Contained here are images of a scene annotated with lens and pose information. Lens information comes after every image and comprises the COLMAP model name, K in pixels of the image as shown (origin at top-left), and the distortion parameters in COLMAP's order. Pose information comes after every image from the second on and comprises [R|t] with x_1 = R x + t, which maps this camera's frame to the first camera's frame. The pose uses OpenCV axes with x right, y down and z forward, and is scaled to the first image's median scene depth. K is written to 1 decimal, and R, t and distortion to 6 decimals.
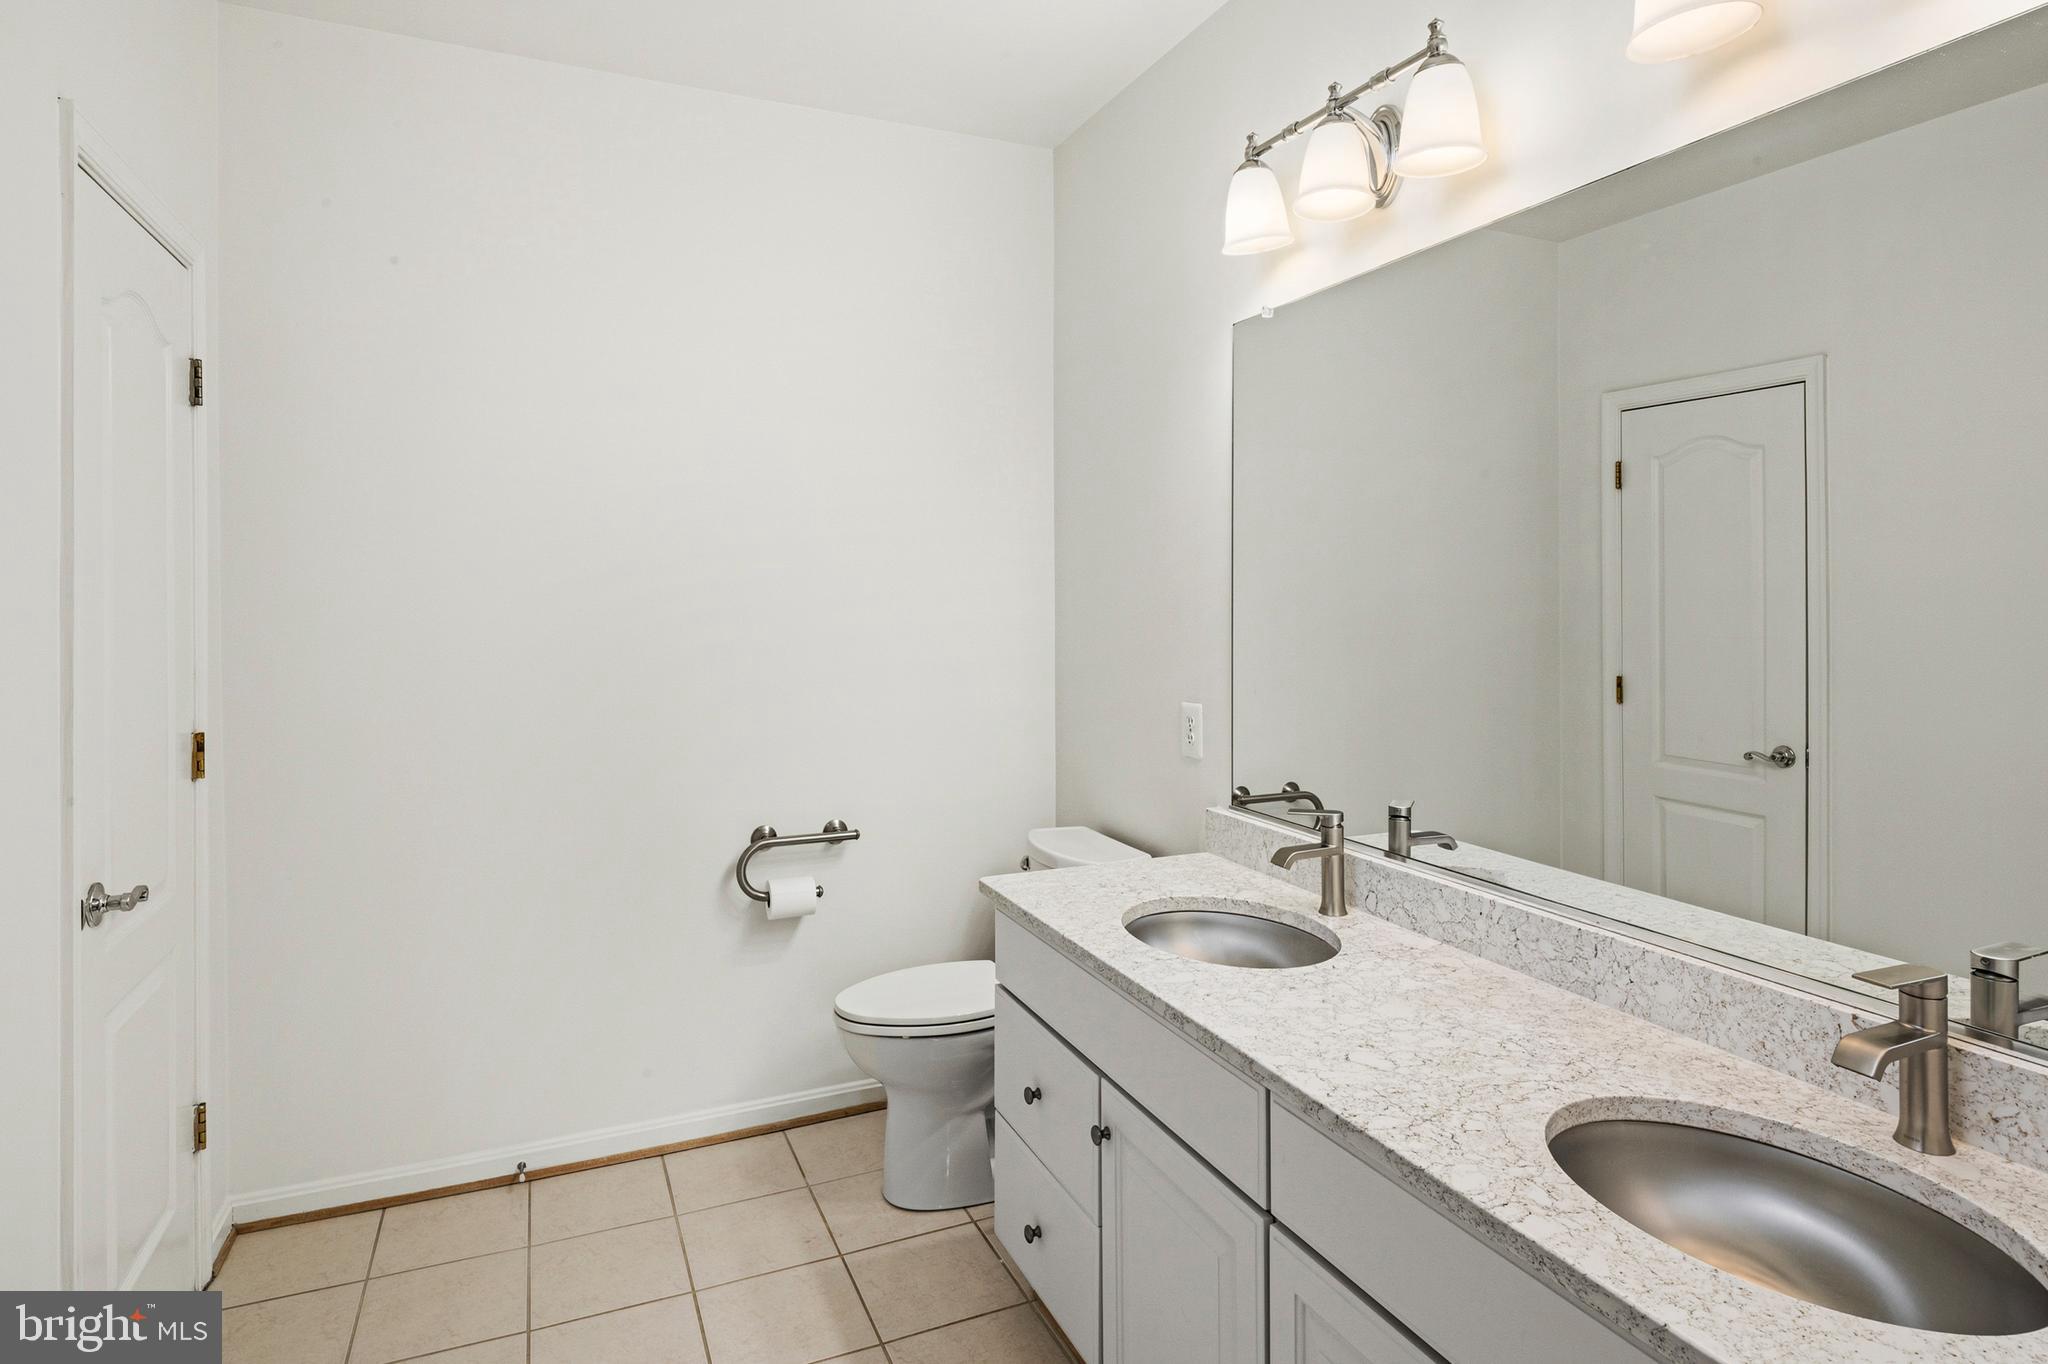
lens RADIAL K [[1104.2, 0, 990.3], [0, 1104.2, 674.4], [0, 0, 1]] dist [0.000913, 0.000411]
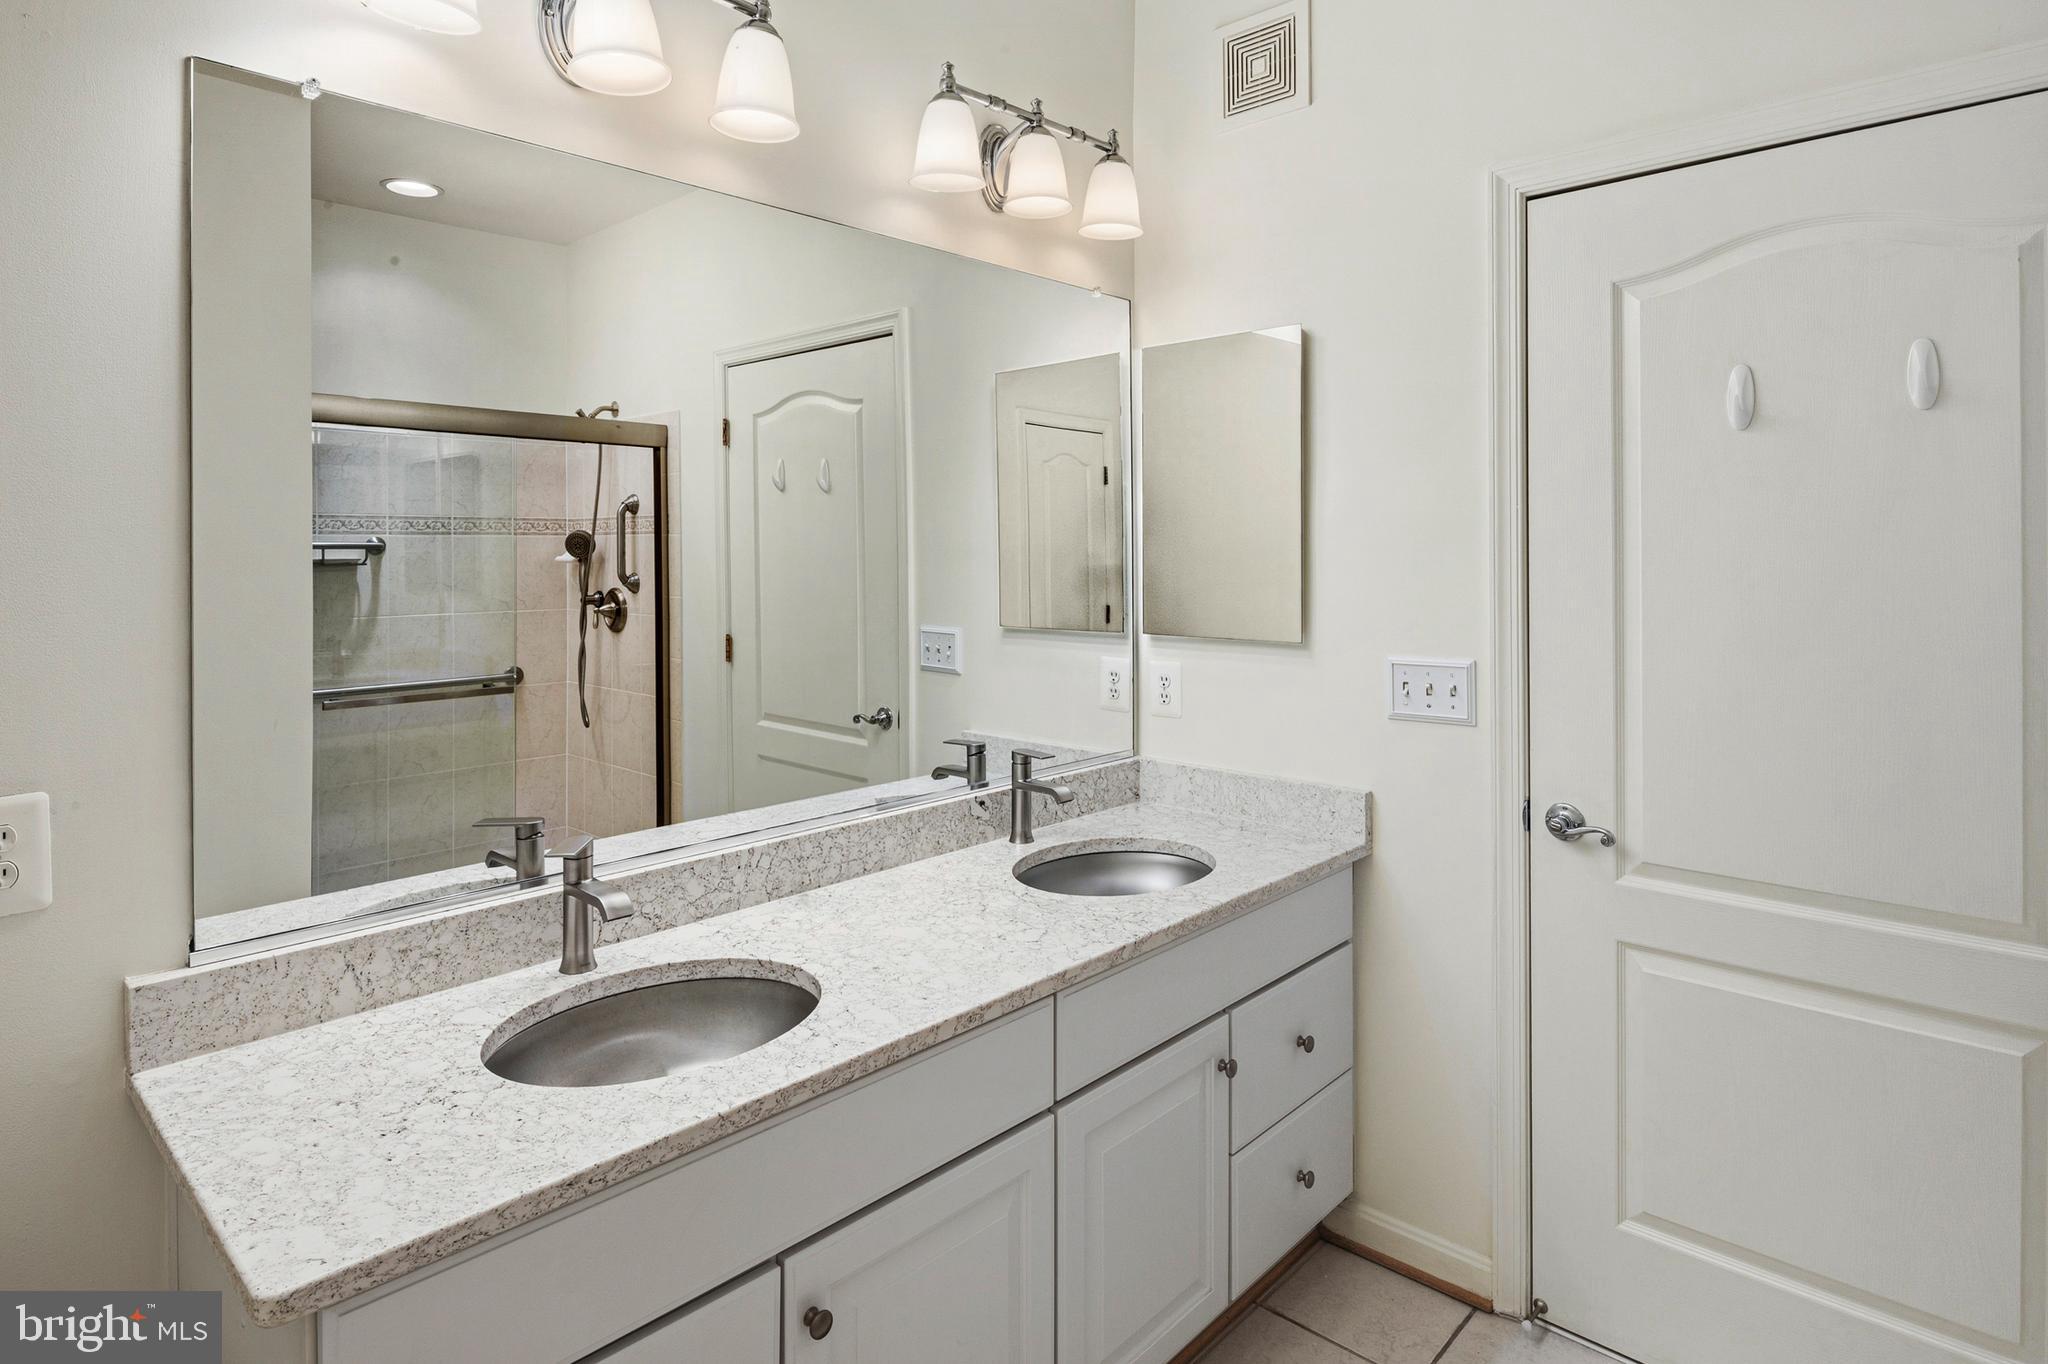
lens RADIAL K [[1104.2, 0, 990.3], [0, 1104.2, 674.4], [0, 0, 1]] dist [0.000913, 0.000411]
pose [[-0.372672, -0.098551, 0.922715, -0.693128], [0.082314, 0.986914, 0.138653, -0.102349], [-0.924305, 0.127625, -0.359683, 1.357901]]
